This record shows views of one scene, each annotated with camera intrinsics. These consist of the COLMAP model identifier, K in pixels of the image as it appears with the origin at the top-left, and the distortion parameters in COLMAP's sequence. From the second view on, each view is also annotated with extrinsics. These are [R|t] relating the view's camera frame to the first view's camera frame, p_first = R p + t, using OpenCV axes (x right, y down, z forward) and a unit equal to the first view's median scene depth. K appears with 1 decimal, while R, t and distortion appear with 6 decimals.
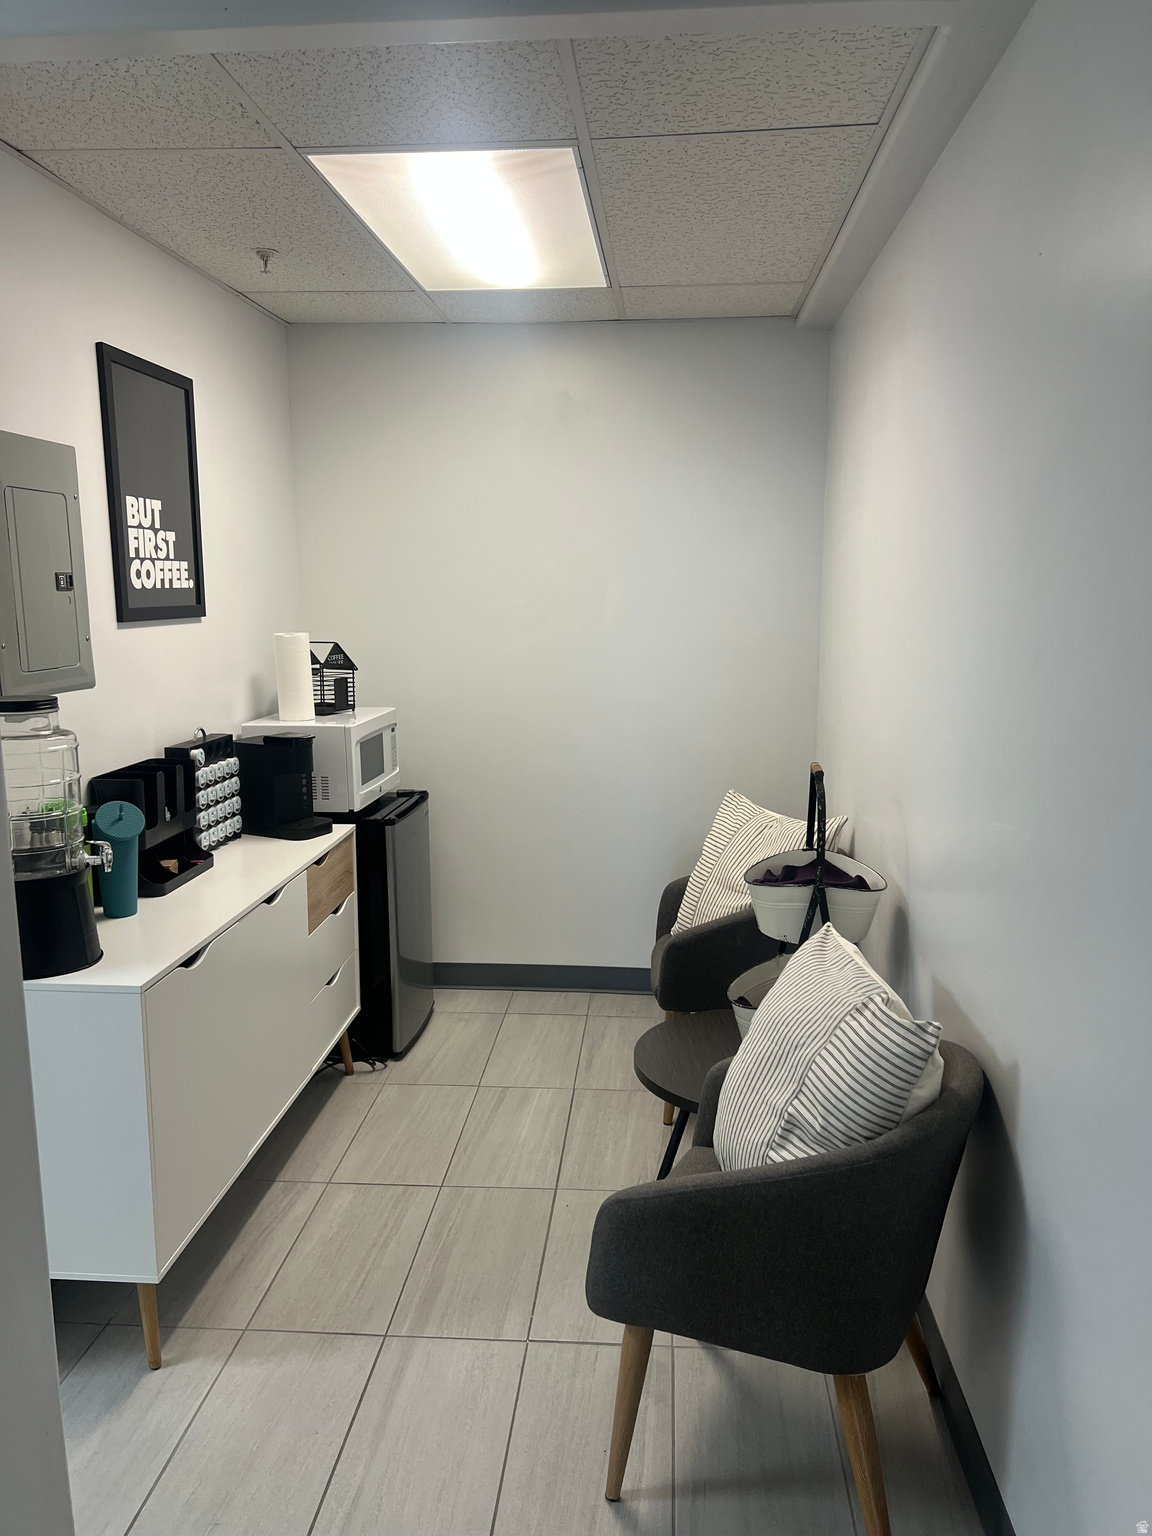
lens RADIAL K [[1135.2, 0, 580.5], [0, 1135.2, 764.3], [0, 0, 1]] dist [0.336726, -0.565869]
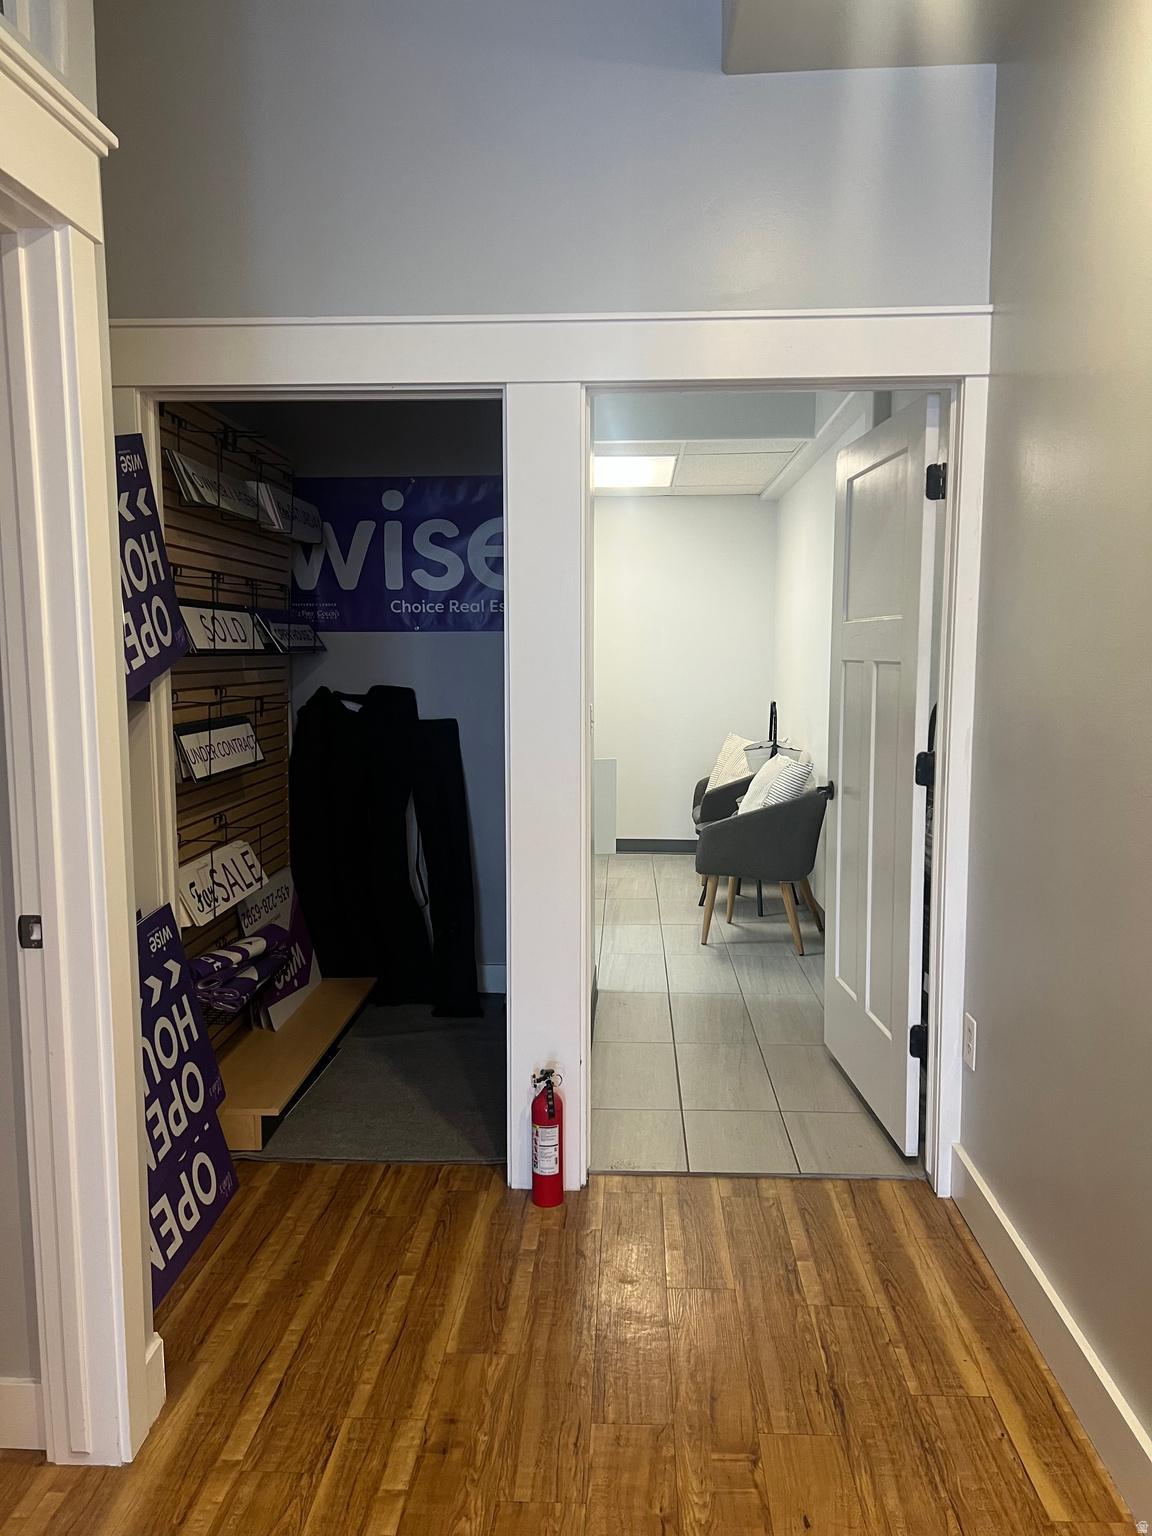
lens RADIAL K [[1135.2, 0, 580.5], [0, 1135.2, 764.3], [0, 0, 1]] dist [0.336726, -0.565869]
pose [[0.999345, -0.002127, 0.036127, -0.296364], [0.004021, 0.998616, -0.052438, 0.267773], [-0.035966, 0.052549, 0.997970, -1.420996]]
